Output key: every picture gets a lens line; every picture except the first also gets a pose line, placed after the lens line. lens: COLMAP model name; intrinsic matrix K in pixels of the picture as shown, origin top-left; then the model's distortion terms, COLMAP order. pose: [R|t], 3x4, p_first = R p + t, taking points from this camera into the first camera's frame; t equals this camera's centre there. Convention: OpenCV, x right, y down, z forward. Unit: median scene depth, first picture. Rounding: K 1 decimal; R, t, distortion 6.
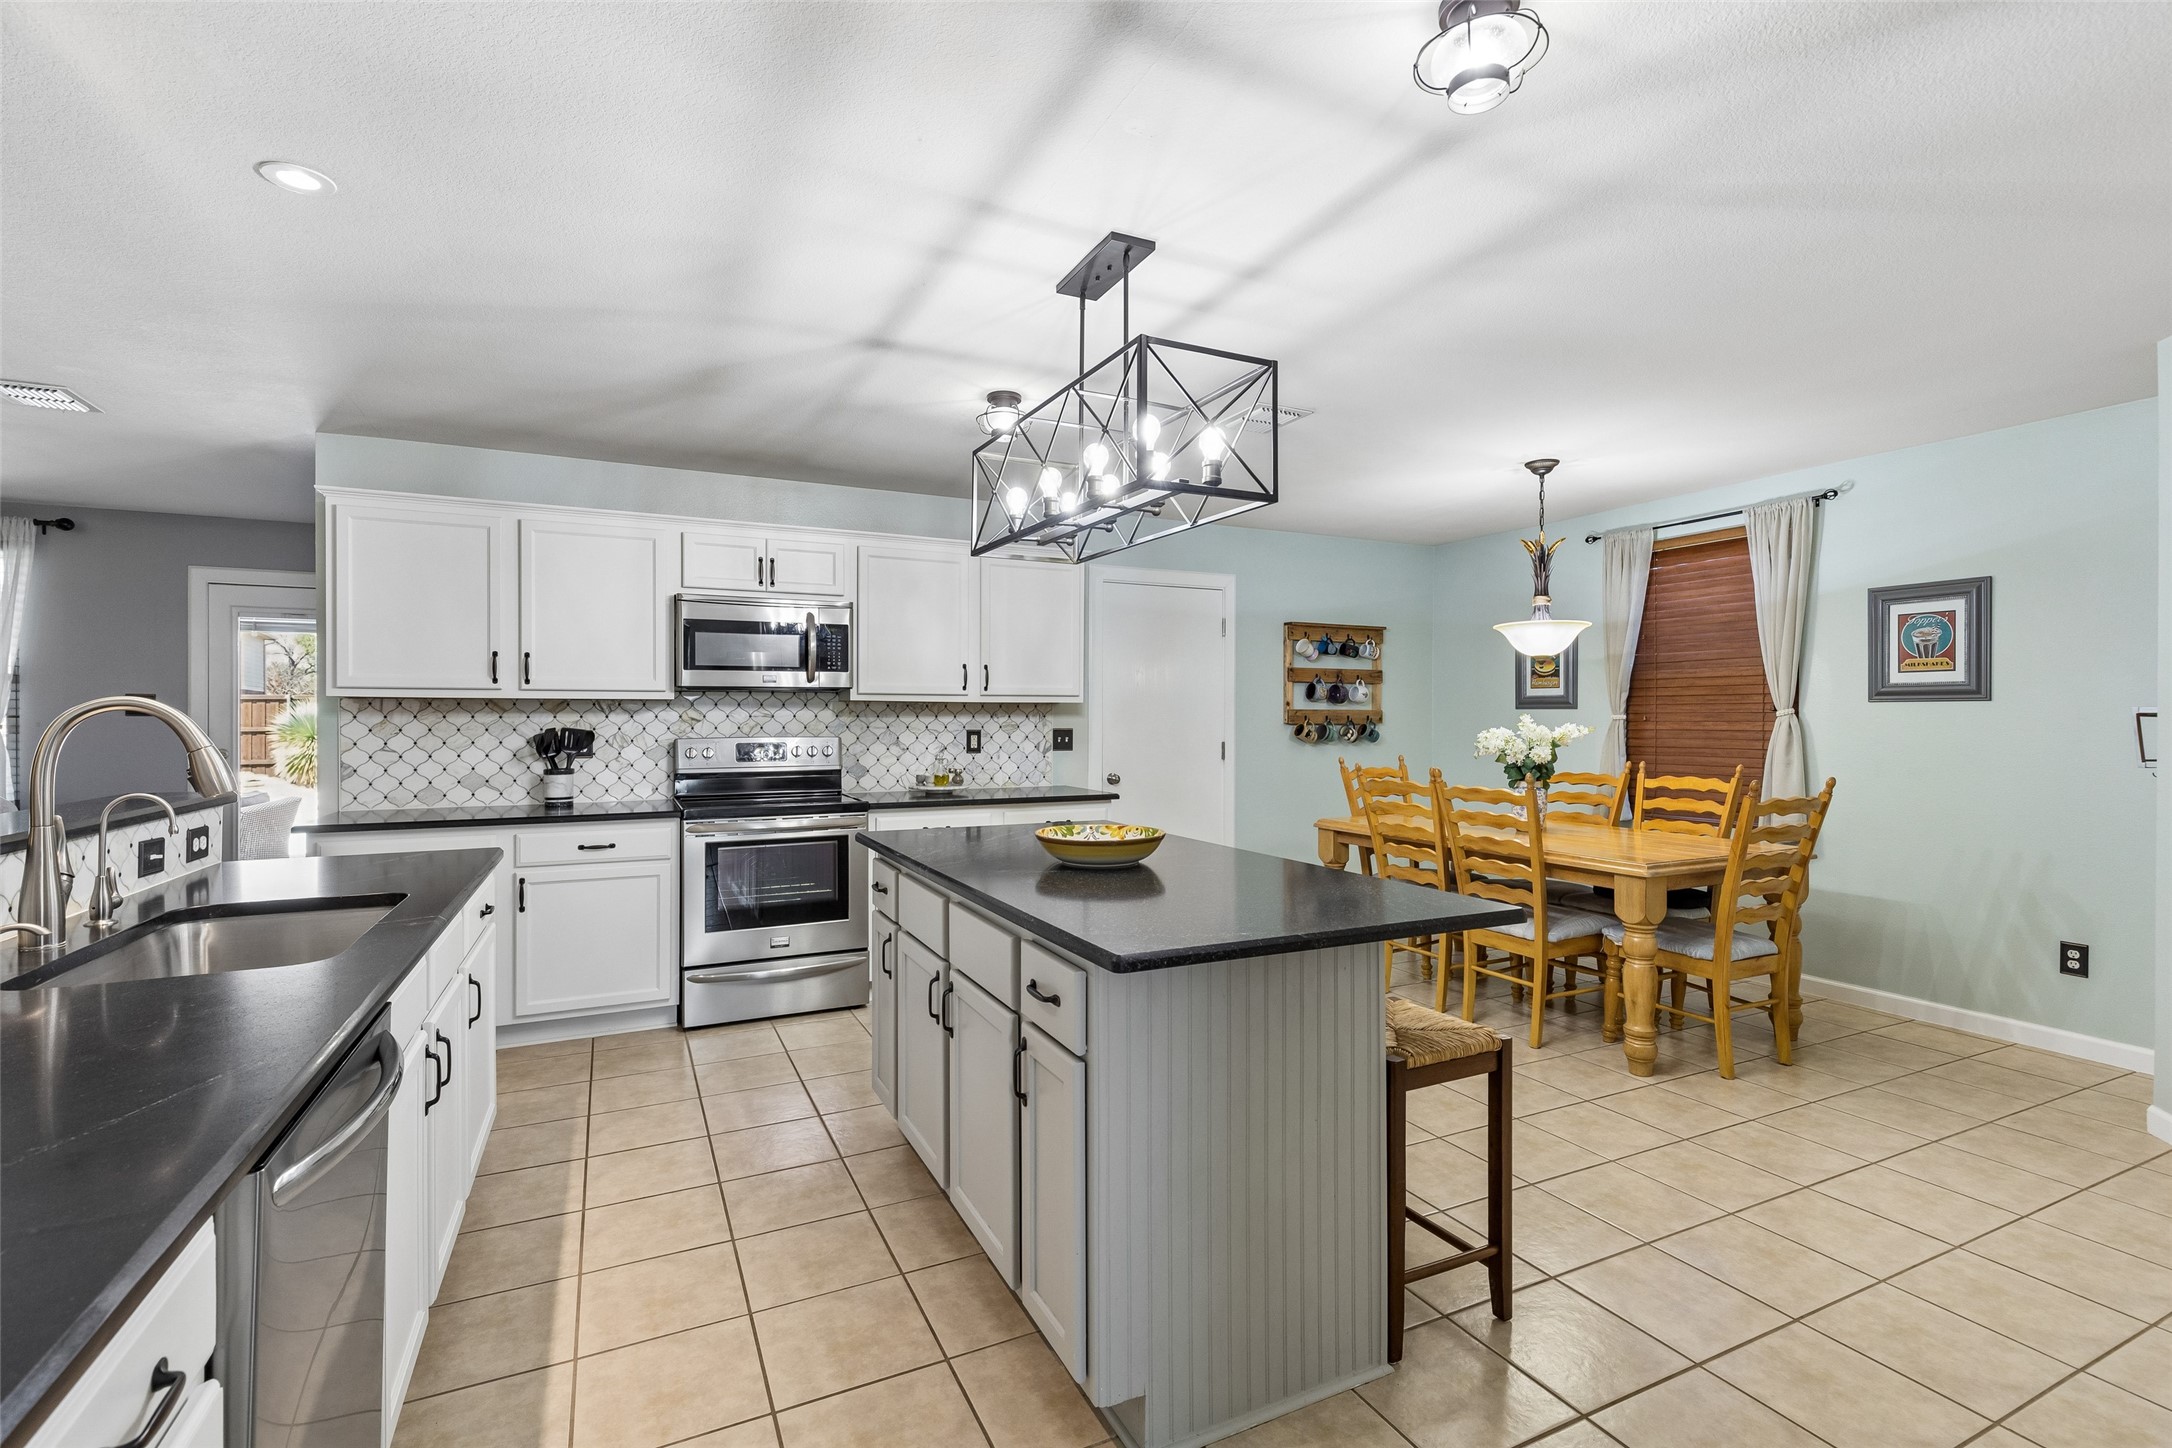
lens RADIAL K [[986.6, 0, 1089.4], [0, 986.6, 722.2], [0, 0, 1]] dist [0.007691, -0.001294]
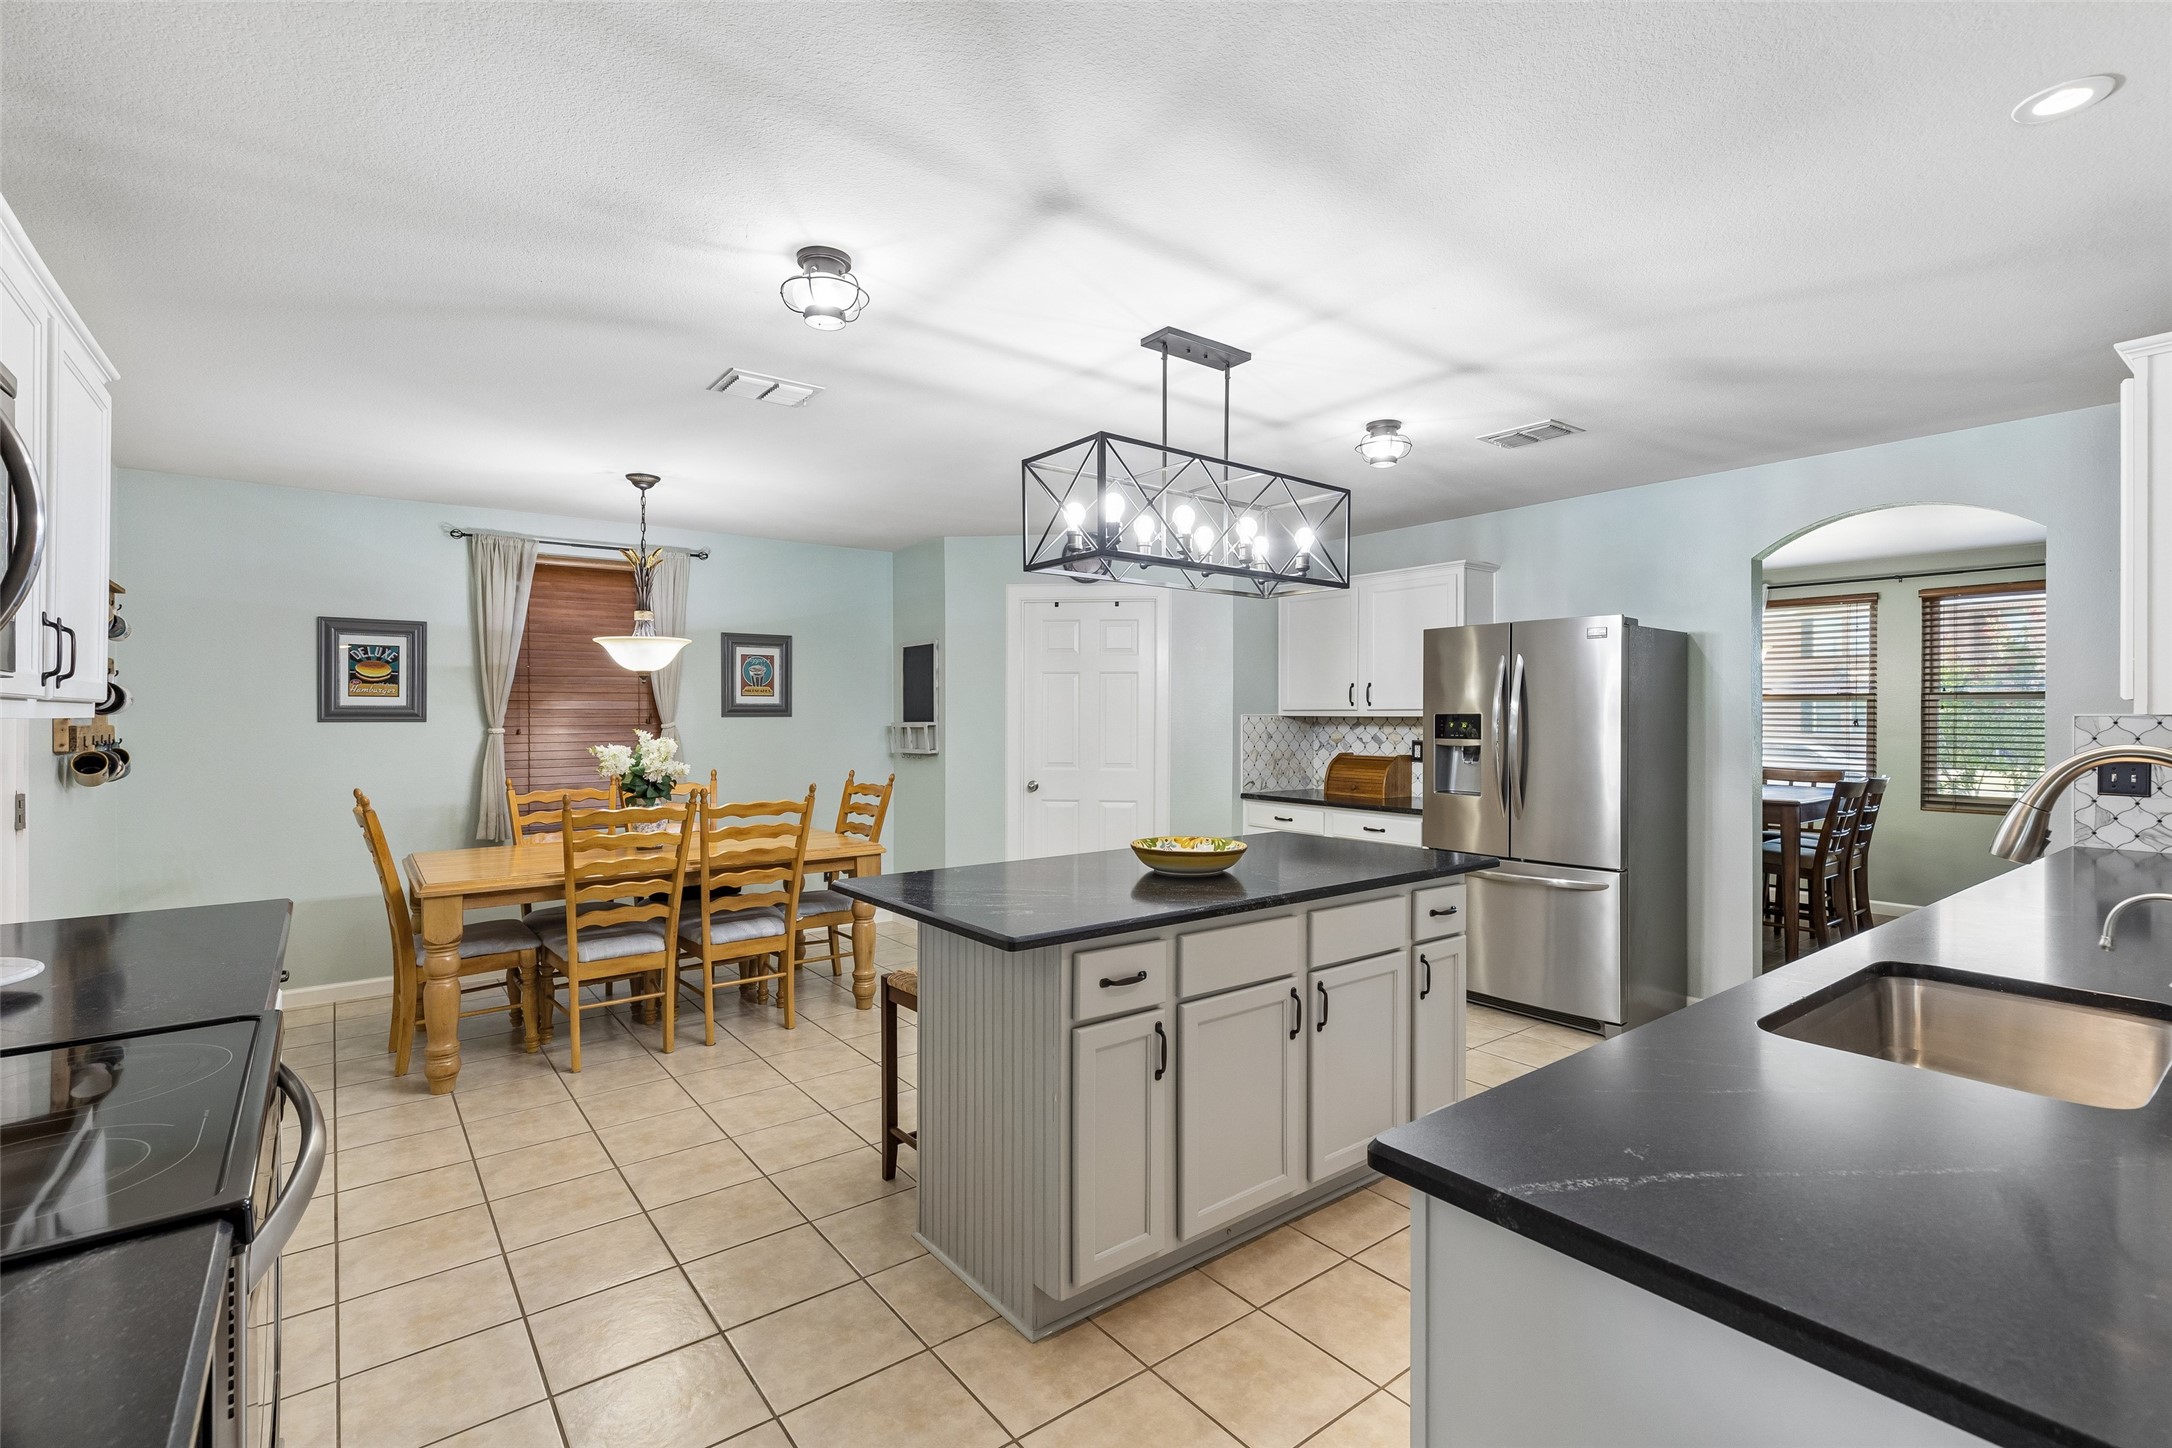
lens RADIAL K [[986.6, 0, 1094.8], [0, 986.6, 718.3], [0, 0, 1]] dist [0.007691, -0.001294]
pose [[-0.212036, -0.004712, 0.977250, -0.612776], [0.007286, 0.999953, 0.006402, -0.022709], [-0.977235, 0.008478, -0.211992, 0.772923]]
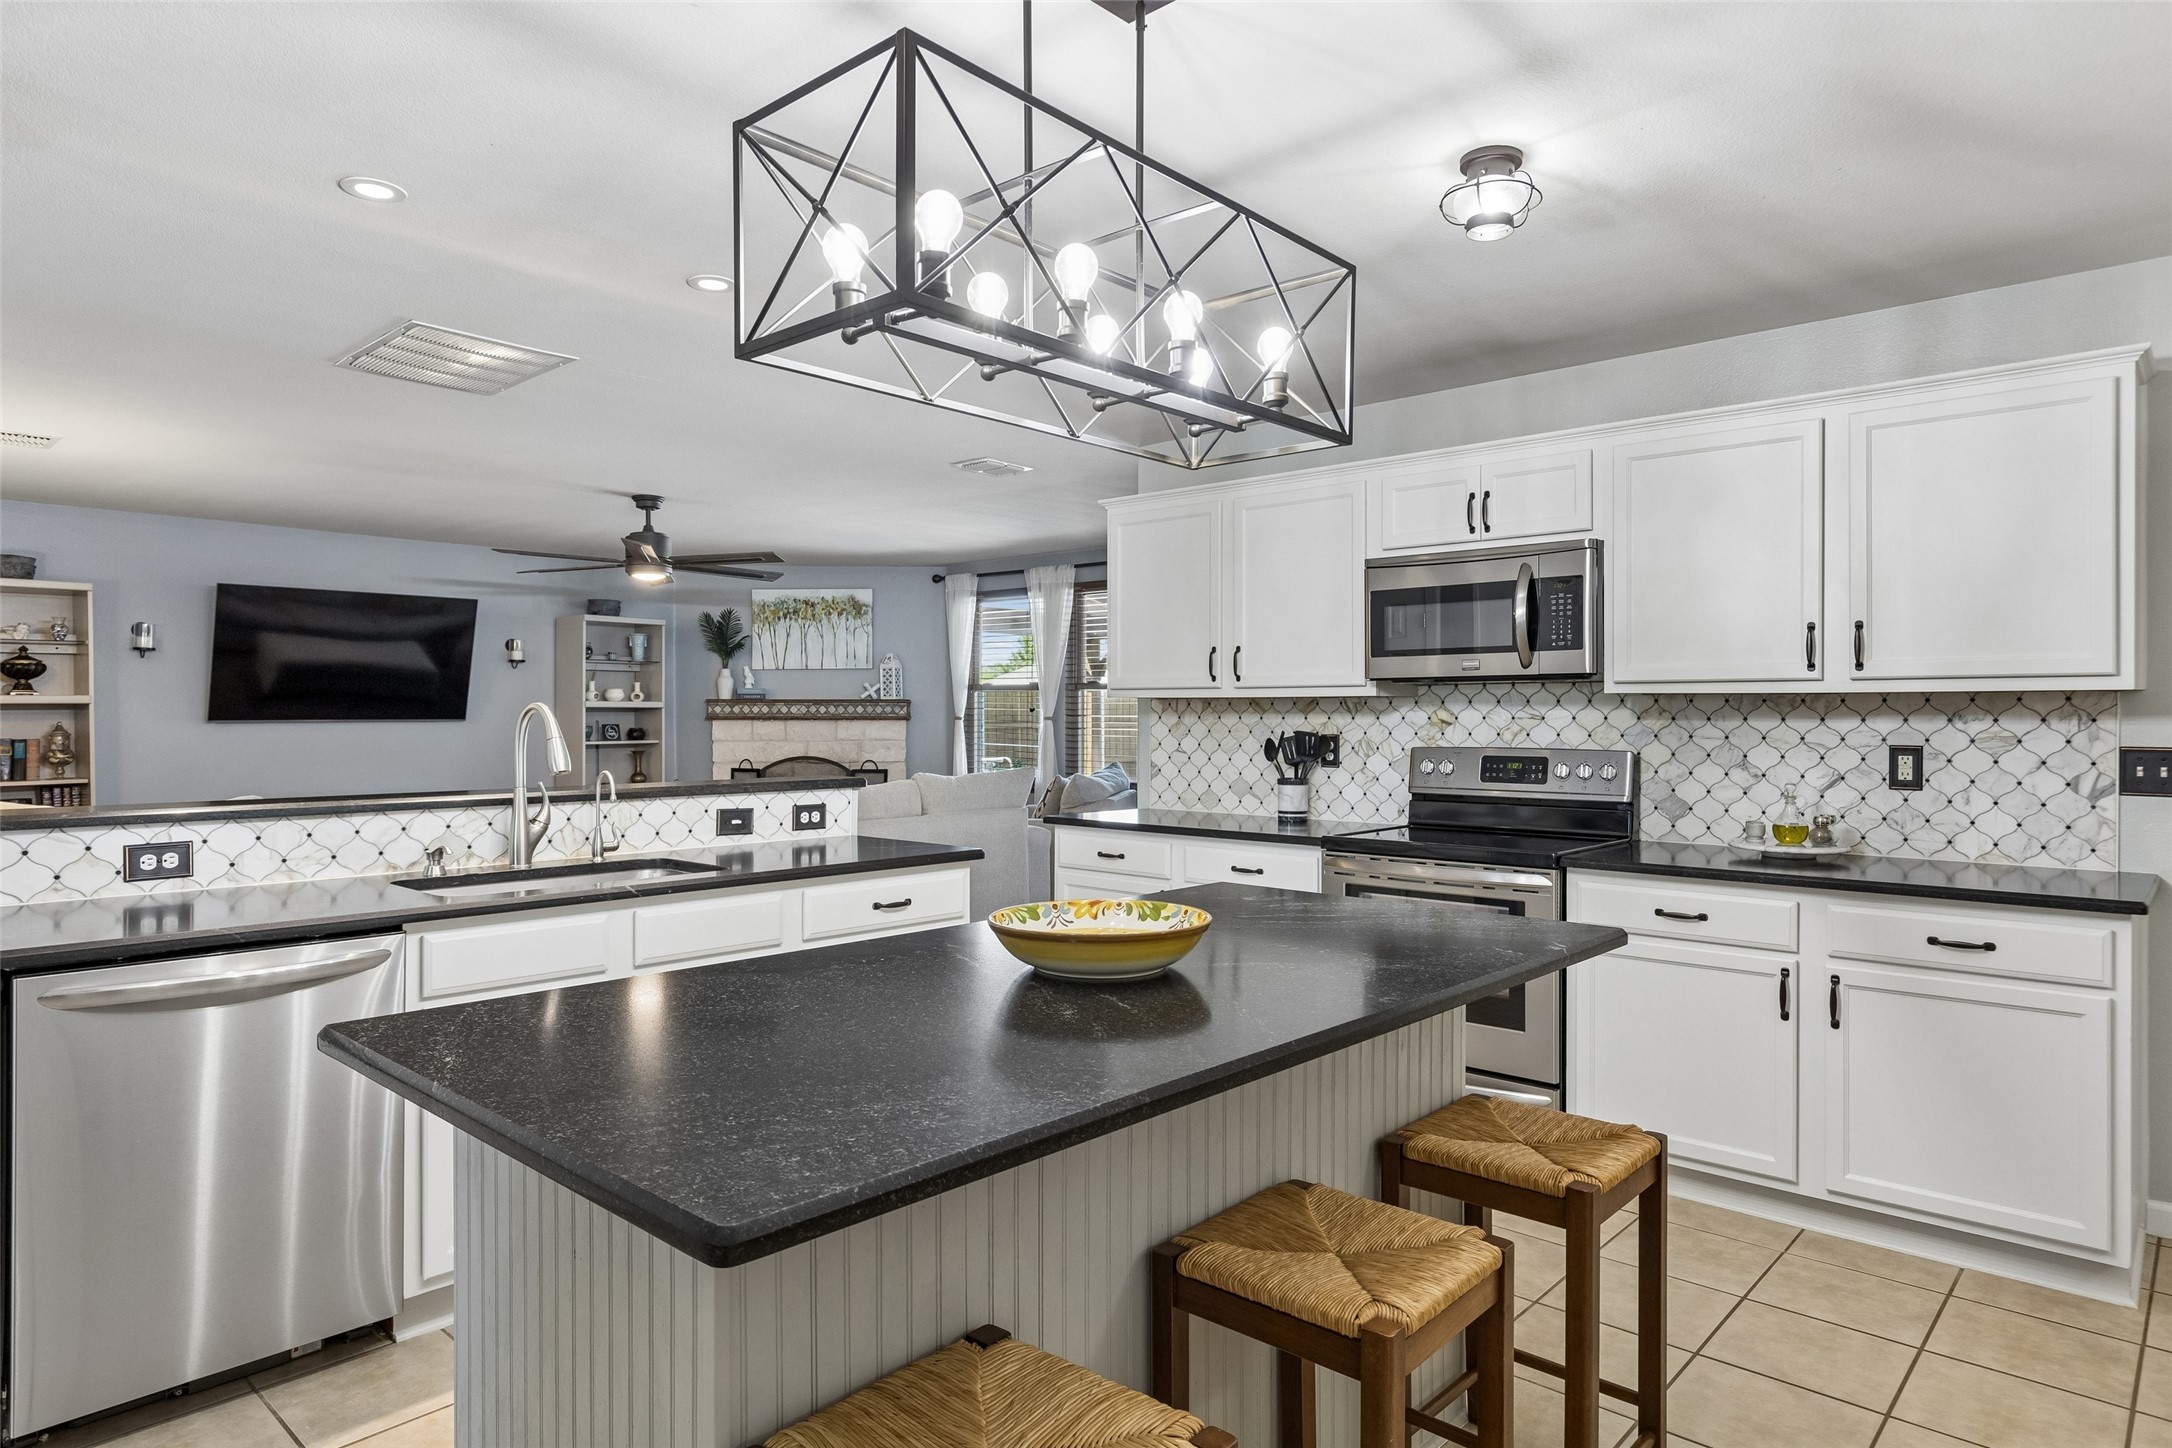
lens RADIAL K [[1265.0, 0, 1095.9], [0, 1265.0, 720.8], [0, 0, 1]] dist [0.005367, 0.000457]
pose [[0.375110, 0.004503, -0.926969, 0.405477], [-0.008393, 0.999964, 0.001461, -0.003104], [0.926942, 0.007232, 0.375134, 0.410782]]
